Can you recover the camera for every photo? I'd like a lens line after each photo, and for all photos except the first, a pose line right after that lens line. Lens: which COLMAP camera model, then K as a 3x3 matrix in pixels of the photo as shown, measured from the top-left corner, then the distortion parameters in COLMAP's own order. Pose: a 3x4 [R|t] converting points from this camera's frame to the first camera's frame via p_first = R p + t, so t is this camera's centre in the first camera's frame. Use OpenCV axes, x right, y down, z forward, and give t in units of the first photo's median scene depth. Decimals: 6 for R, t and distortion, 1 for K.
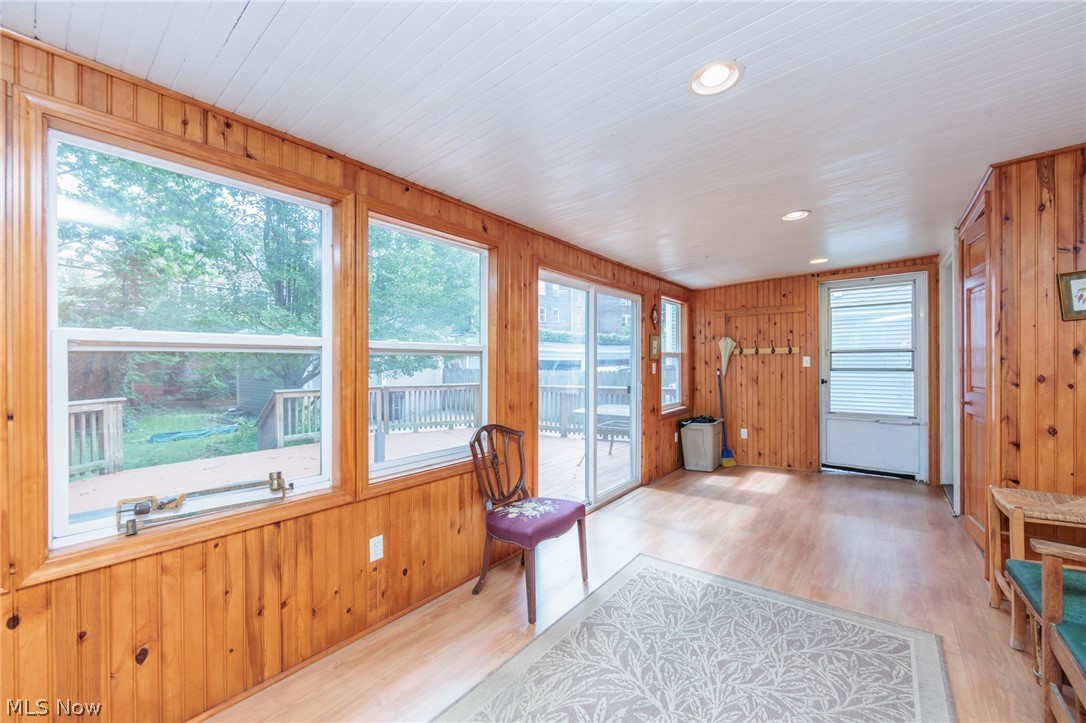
lens RADIAL K [[423.5, 0, 547.1], [0, 423.5, 359.9], [0, 0, 1]] dist [0.000047, 0.000046]
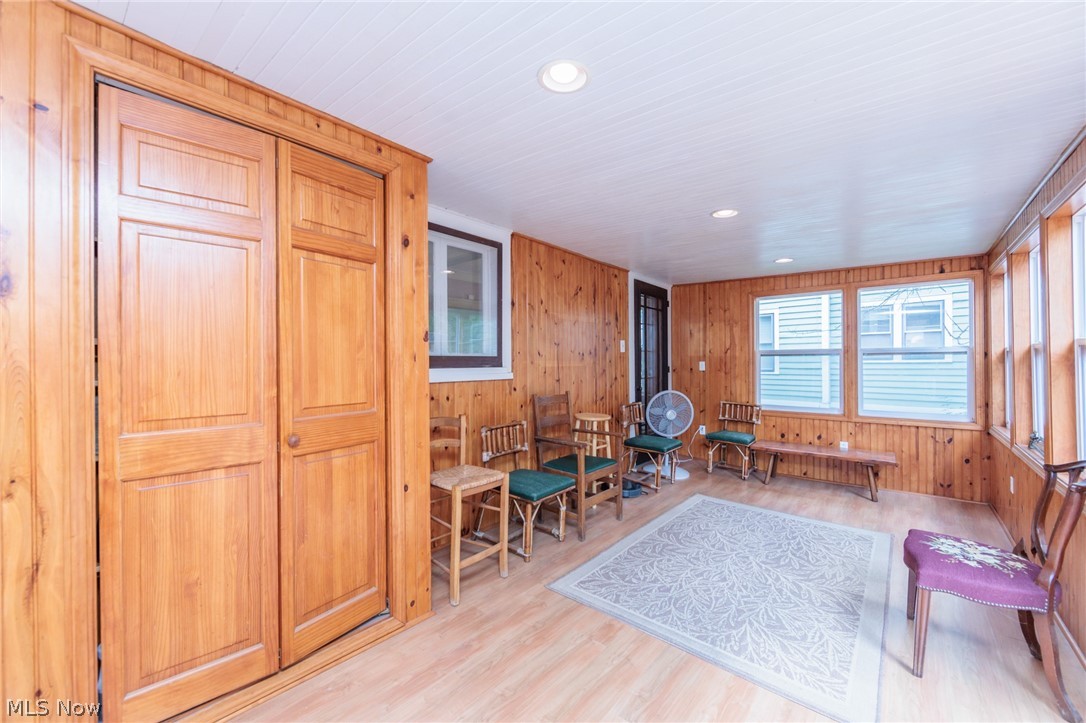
lens RADIAL K [[423.5, 0, 547.1], [0, 423.5, 359.9], [0, 0, 1]] dist [0.000047, 0.000046]
pose [[-0.999712, 0.009382, 0.022082, 0.858879], [0.009269, 0.999943, -0.005225, -0.003836], [-0.022130, -0.005019, -0.999743, 2.164445]]
